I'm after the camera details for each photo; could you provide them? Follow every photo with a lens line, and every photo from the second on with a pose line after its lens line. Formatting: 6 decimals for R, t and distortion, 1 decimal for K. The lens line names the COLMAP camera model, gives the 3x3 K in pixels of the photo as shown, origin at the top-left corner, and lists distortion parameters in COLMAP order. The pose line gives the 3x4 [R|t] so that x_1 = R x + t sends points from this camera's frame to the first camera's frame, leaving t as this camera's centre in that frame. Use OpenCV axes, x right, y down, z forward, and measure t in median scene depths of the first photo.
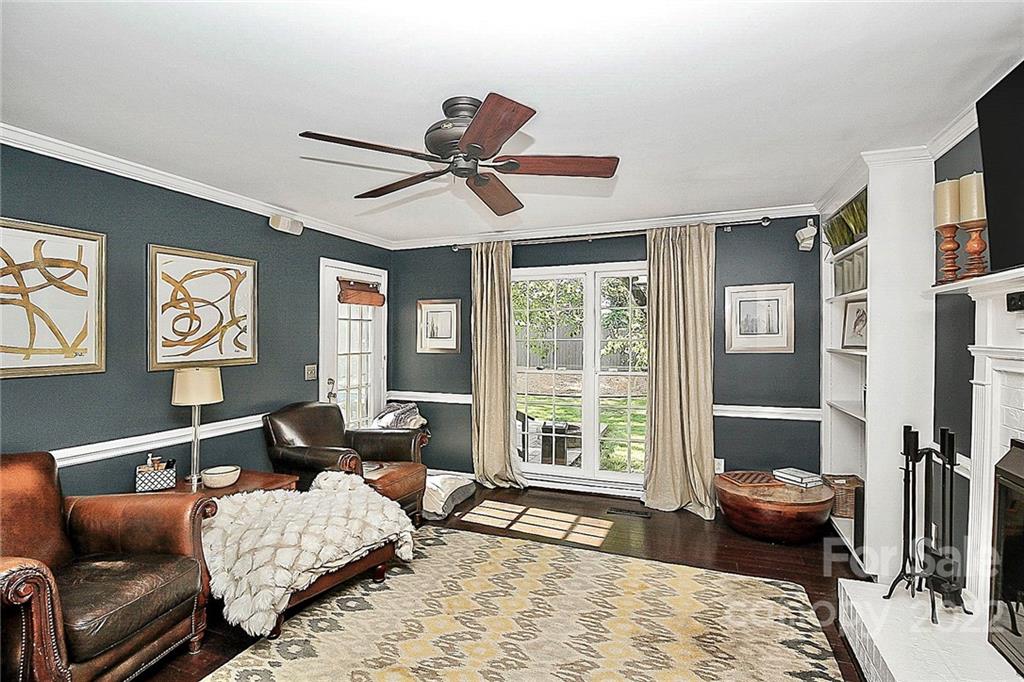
lens RADIAL K [[492.4, 0, 504.7], [0, 492.4, 336.7], [0, 0, 1]] dist [-0.002934, -0.002586]
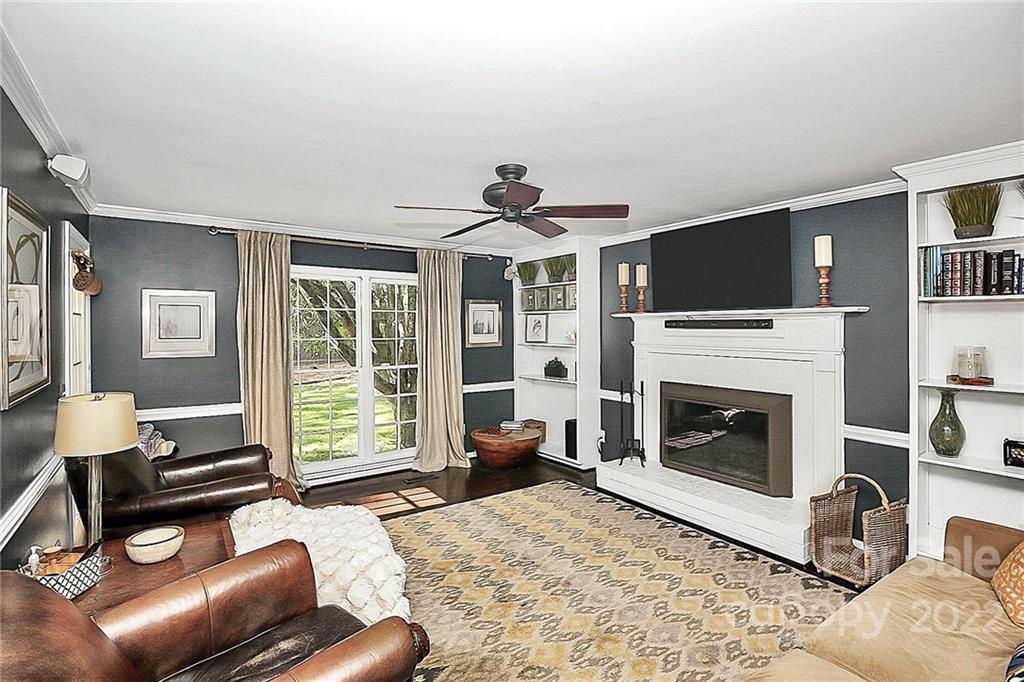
lens RADIAL K [[492.4, 0, 504.5], [0, 492.4, 340.1], [0, 0, 1]] dist [-0.002934, -0.002586]
pose [[0.543107, -0.015821, 0.839515, -0.660906], [-0.005767, 0.999729, 0.022571, -0.019347], [-0.839644, -0.017100, 0.542868, 0.159365]]
